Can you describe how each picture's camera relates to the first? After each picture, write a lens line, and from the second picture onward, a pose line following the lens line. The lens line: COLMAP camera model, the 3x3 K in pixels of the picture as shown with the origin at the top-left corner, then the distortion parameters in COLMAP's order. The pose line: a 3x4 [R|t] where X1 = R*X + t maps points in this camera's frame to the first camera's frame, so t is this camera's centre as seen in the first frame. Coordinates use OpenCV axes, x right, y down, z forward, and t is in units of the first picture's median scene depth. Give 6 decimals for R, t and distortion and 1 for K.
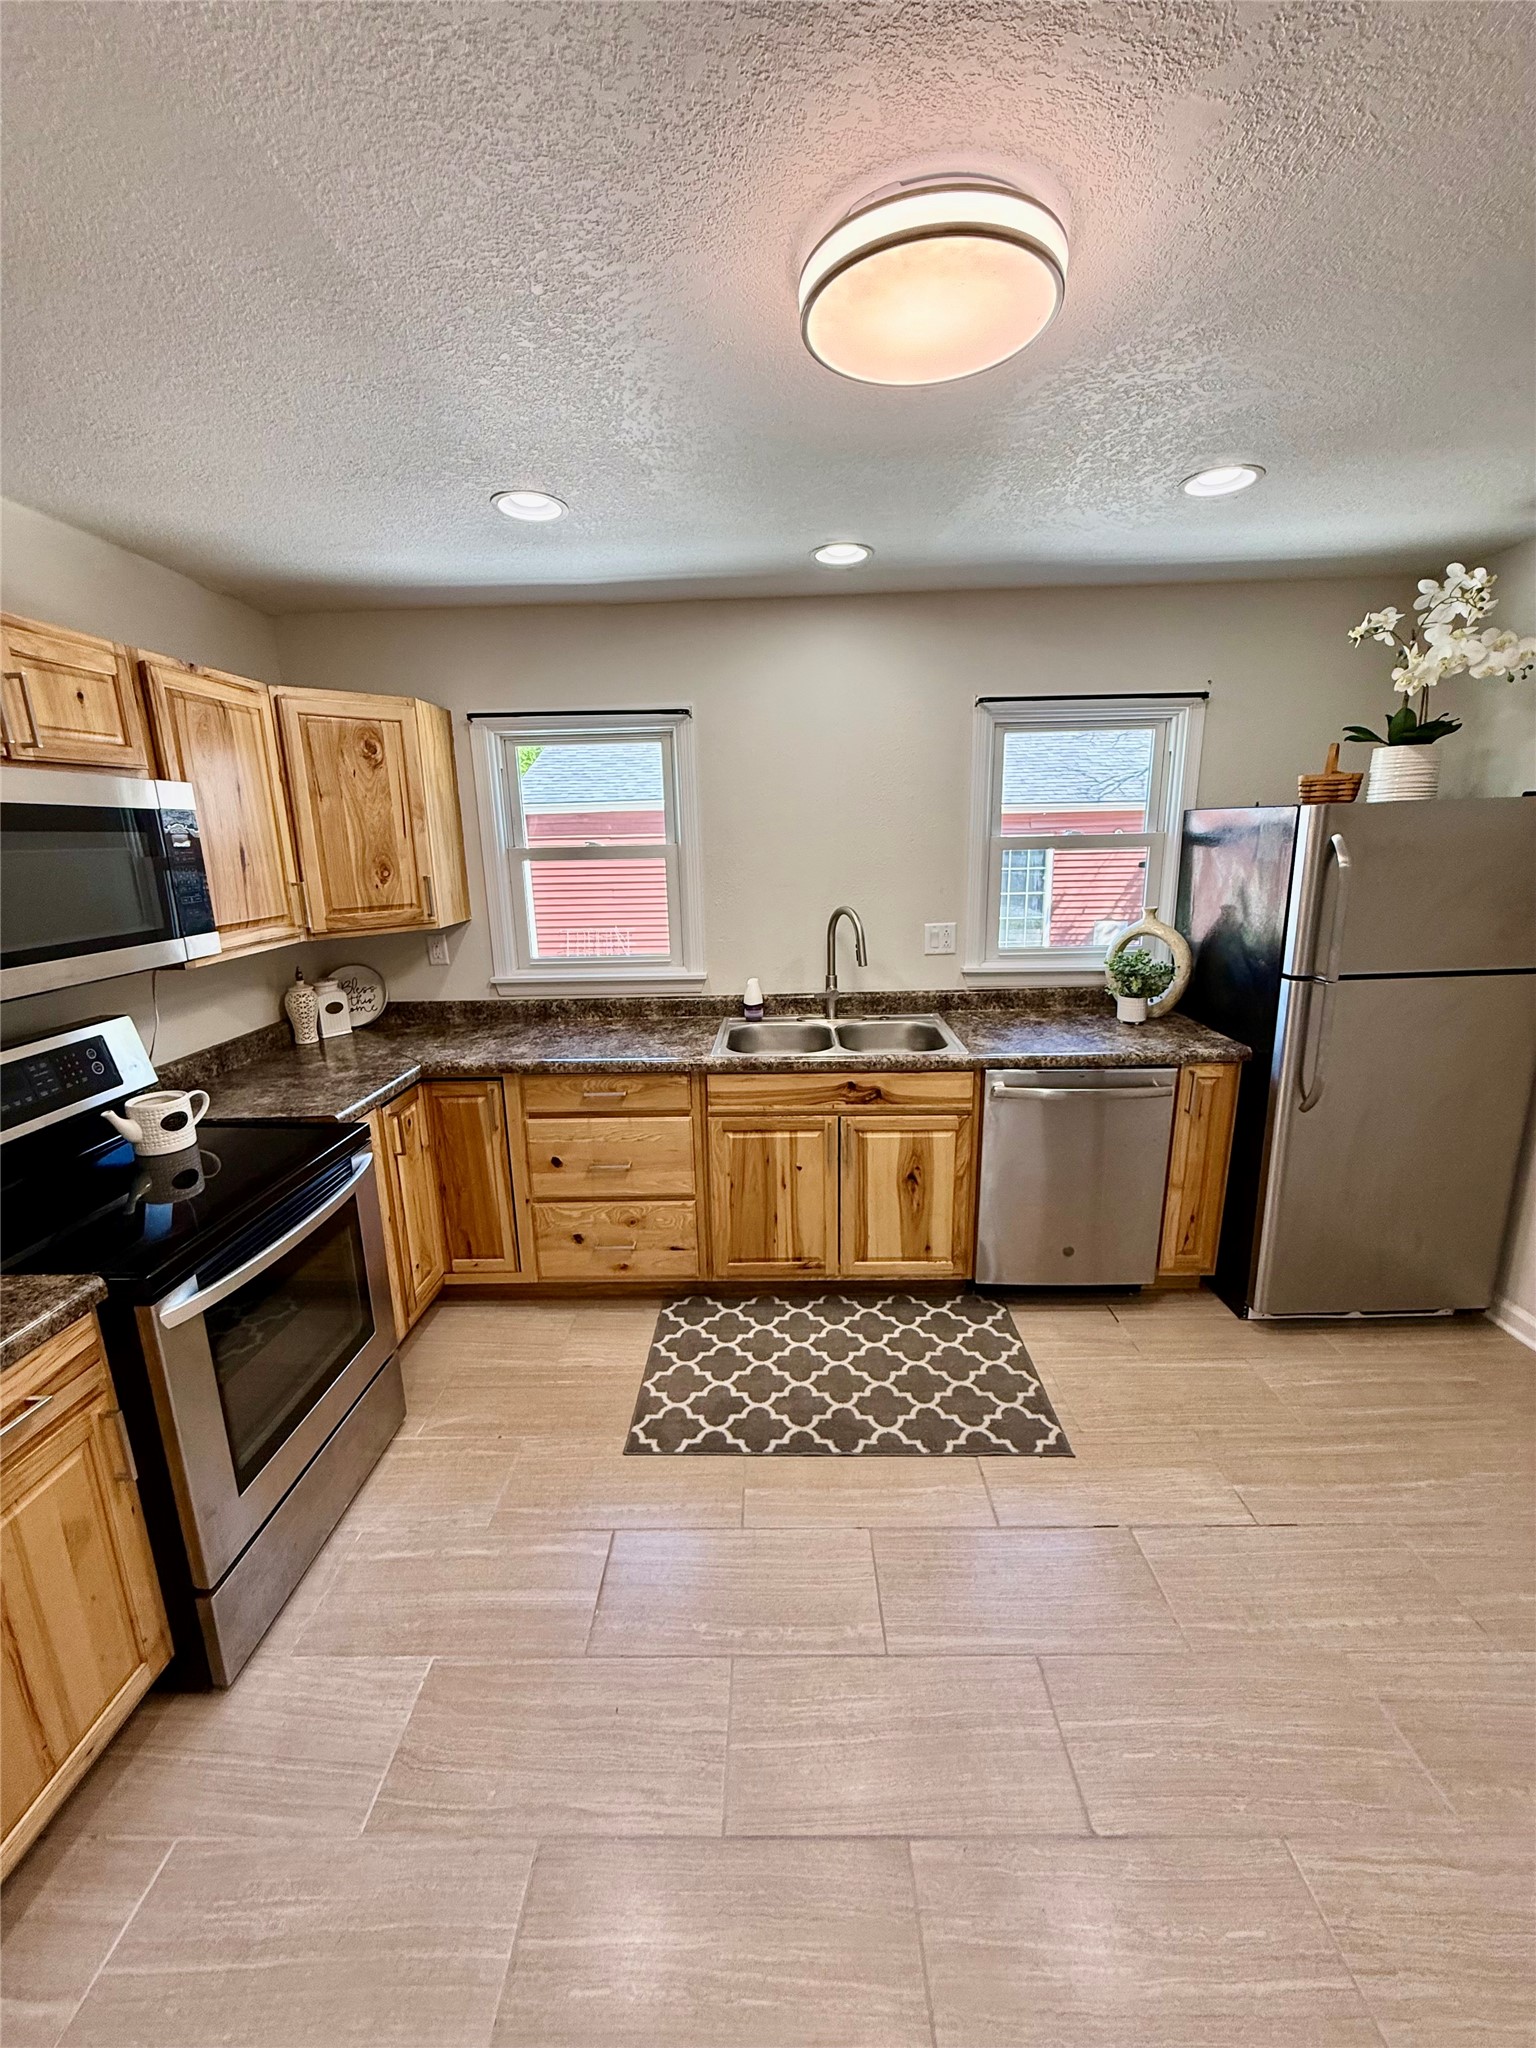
lens RADIAL K [[813.0, 0, 770.6], [0, 813.0, 1018.8], [0, 0, 1]] dist [-0.000057, -0.000003]
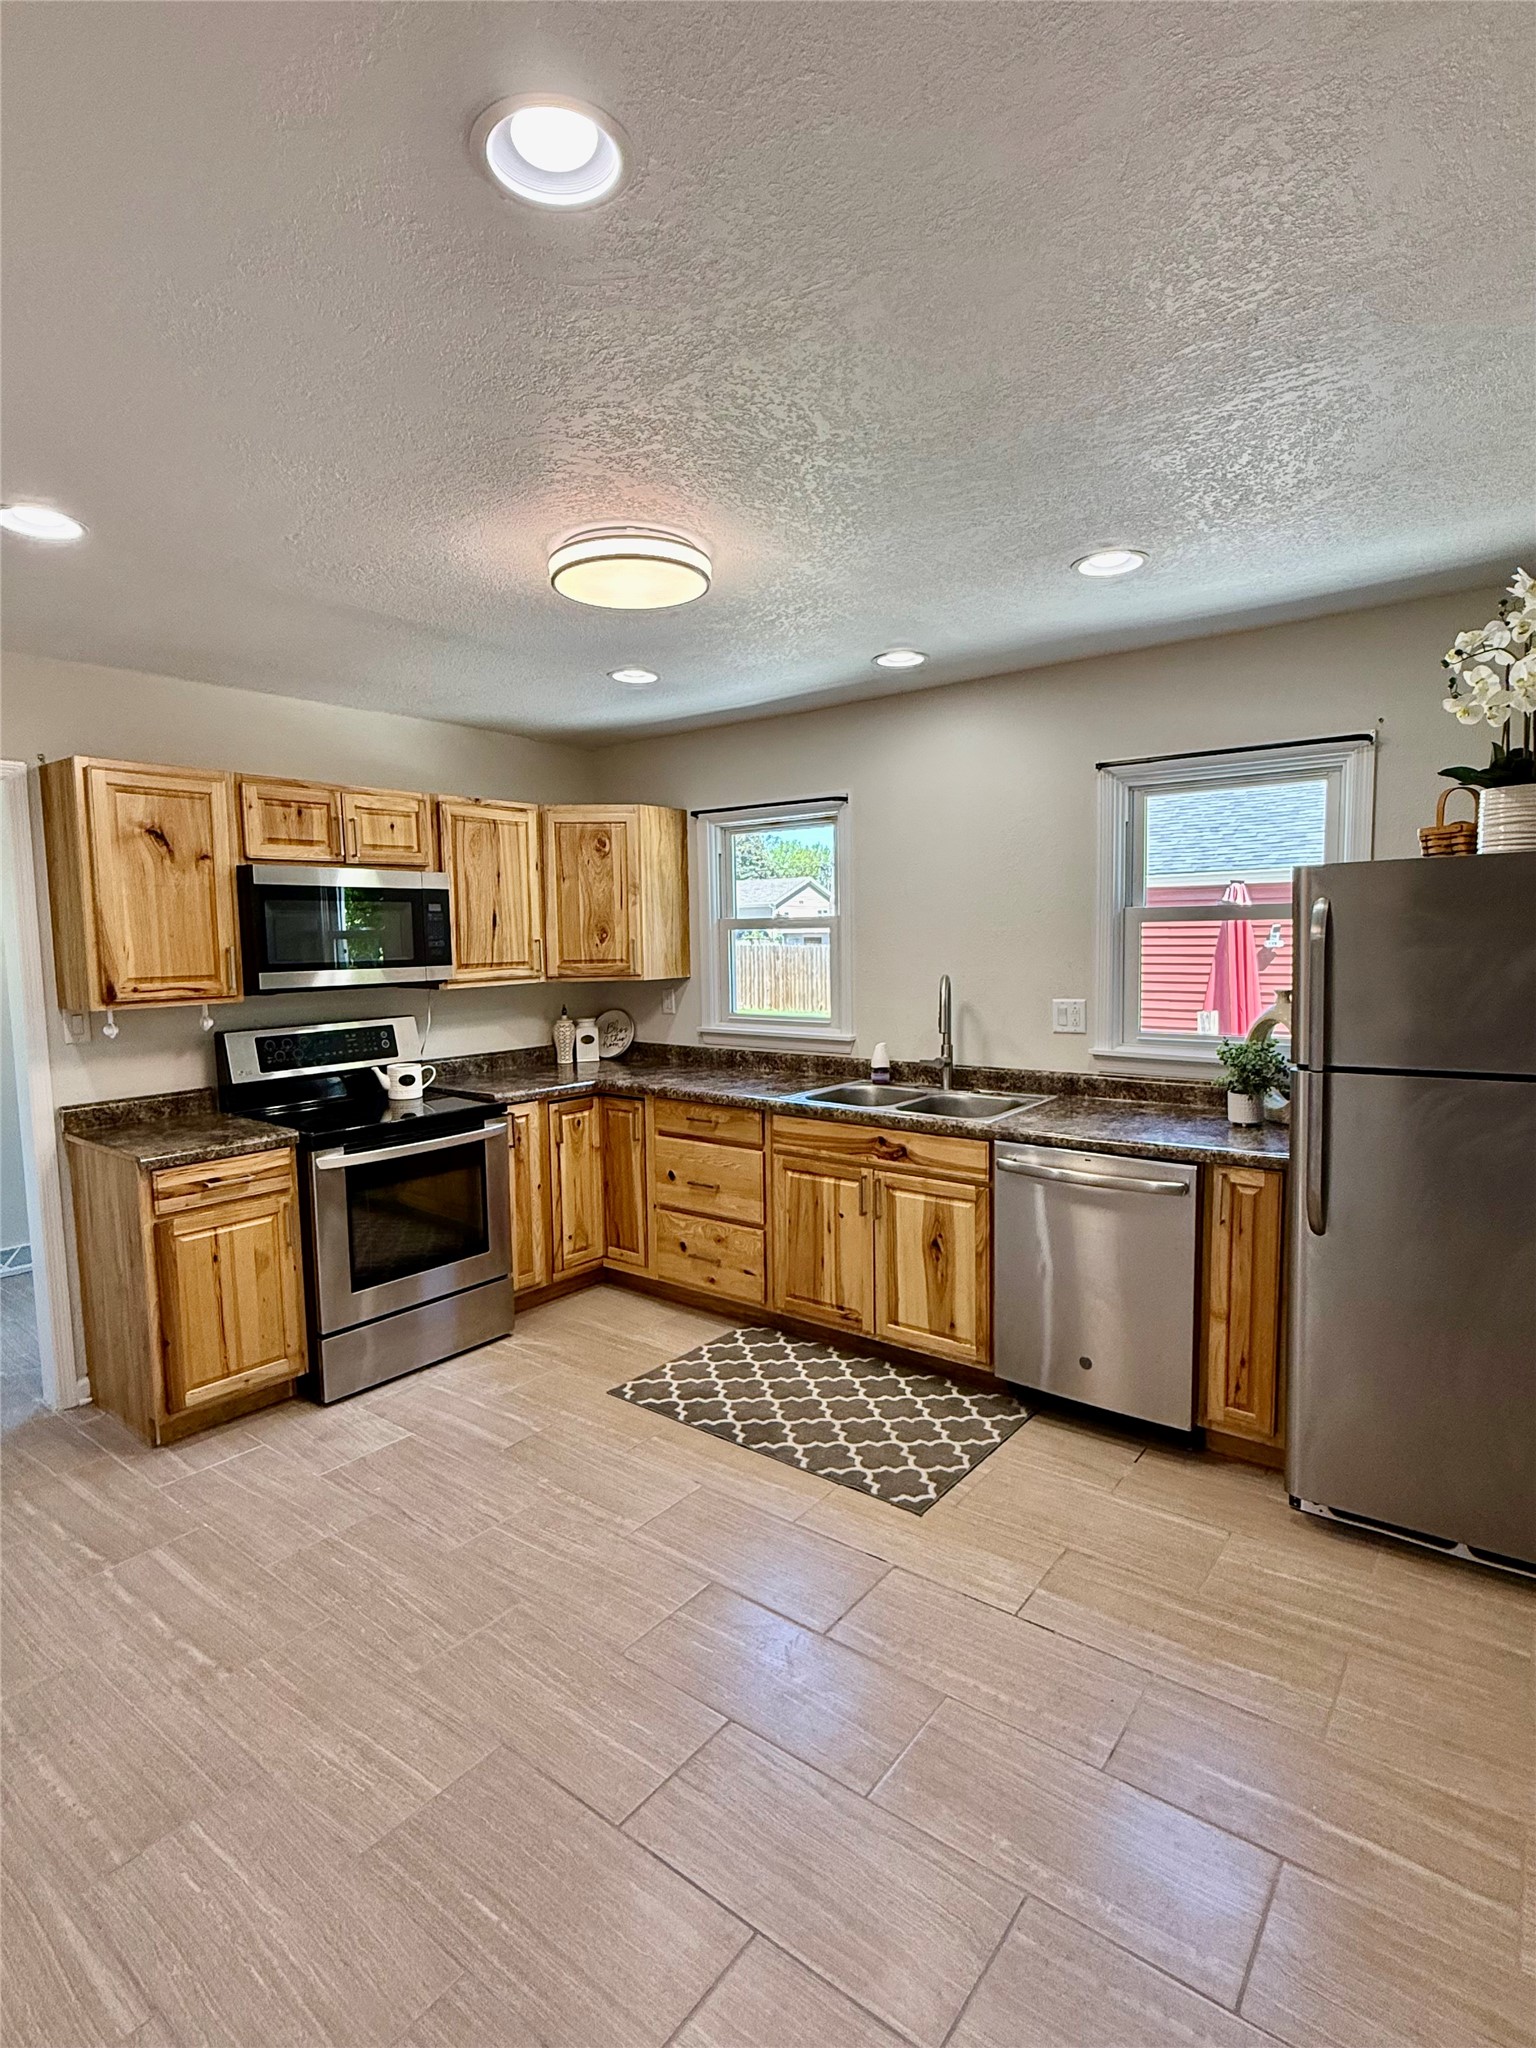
lens RADIAL K [[1028.6, 0, 767.0], [0, 1028.6, 1022.8], [0, 0, 1]] dist [-0.002601, -0.000618]
pose [[0.799448, 0.062612, -0.597463, 0.743057], [-0.136653, 0.987434, -0.079373, 0.056931], [0.584986, 0.145100, 0.797958, -0.153510]]
